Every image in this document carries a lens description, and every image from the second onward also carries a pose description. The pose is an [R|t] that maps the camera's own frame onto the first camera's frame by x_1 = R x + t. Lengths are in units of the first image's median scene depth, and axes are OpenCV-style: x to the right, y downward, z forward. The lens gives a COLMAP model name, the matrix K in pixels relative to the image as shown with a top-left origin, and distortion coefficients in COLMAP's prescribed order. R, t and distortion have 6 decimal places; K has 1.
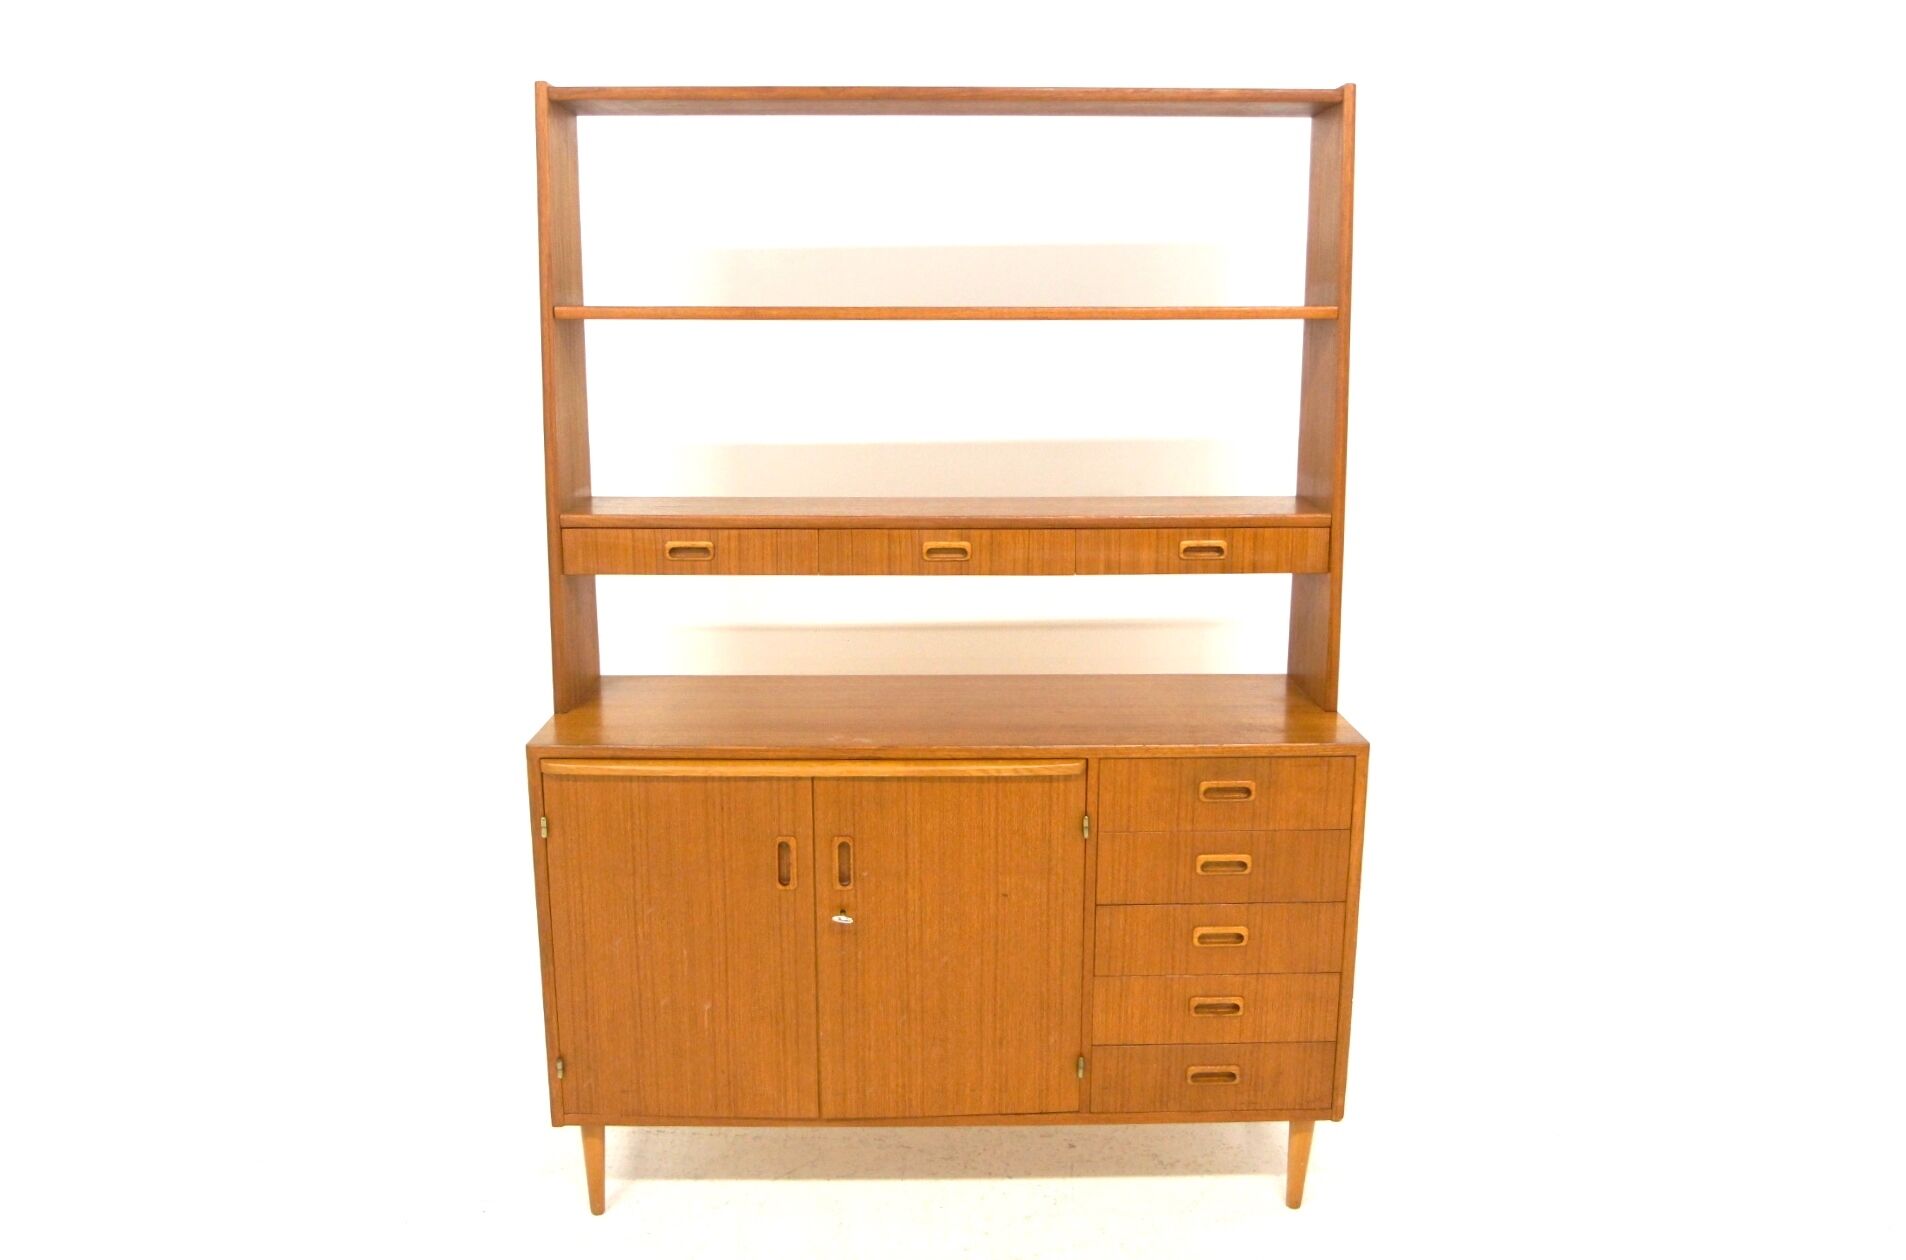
lens RADIAL K [[1494.6, 0, 953.0], [0, 1494.6, 630.0], [0, 0, 1]] dist [-0.078613, 0.001913]
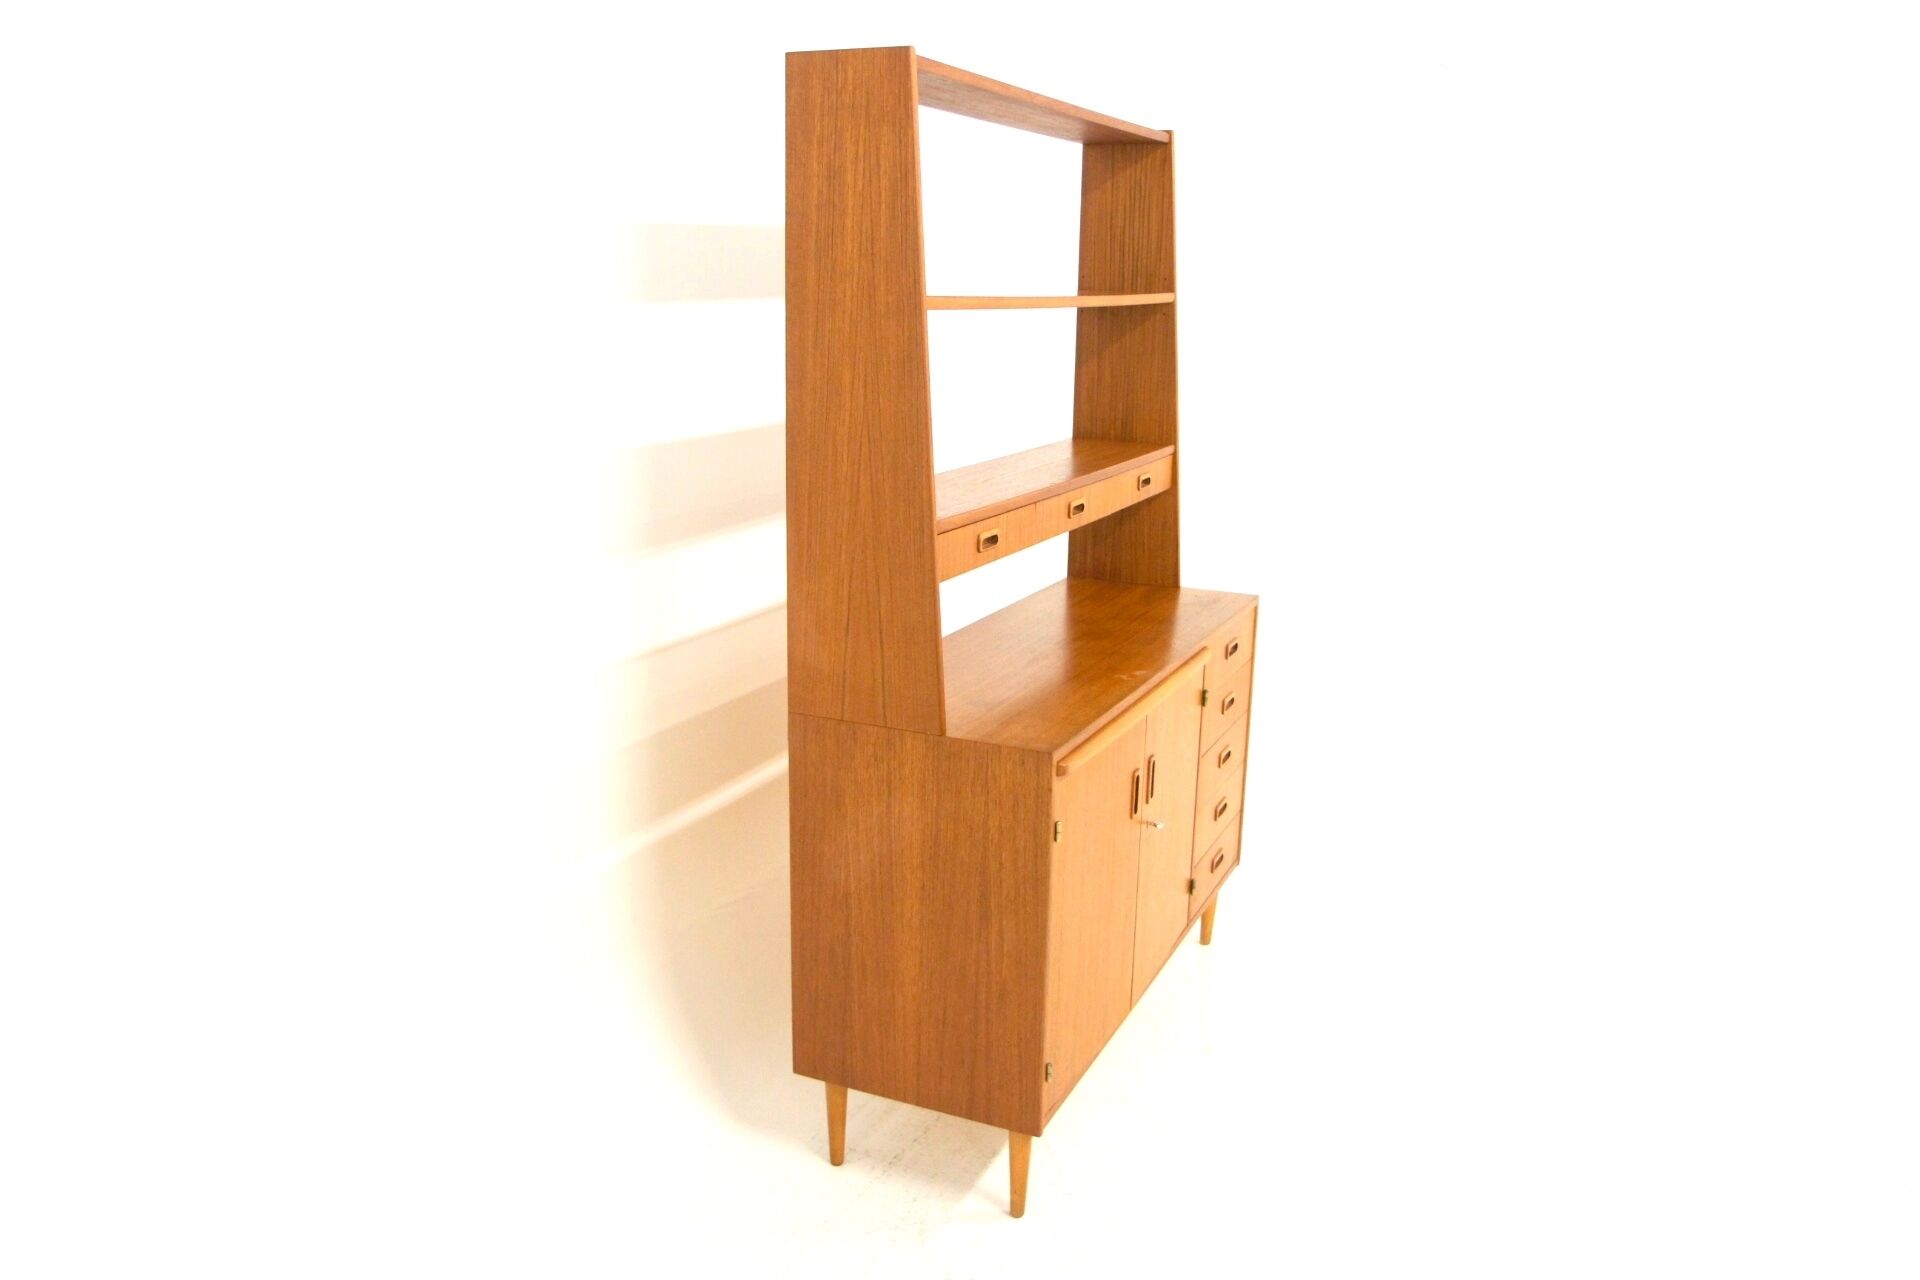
lens RADIAL K [[1517.0, 0, 960.0], [0, 1517.0, 640.0], [0, 0, 1]] dist [-0.061682, -0.001382]
pose [[0.438879, -0.205725, 0.874678, -1.114366], [0.168821, 0.974981, 0.144609, -0.140296], [-0.882544, 0.084199, 0.462630, 0.552366]]
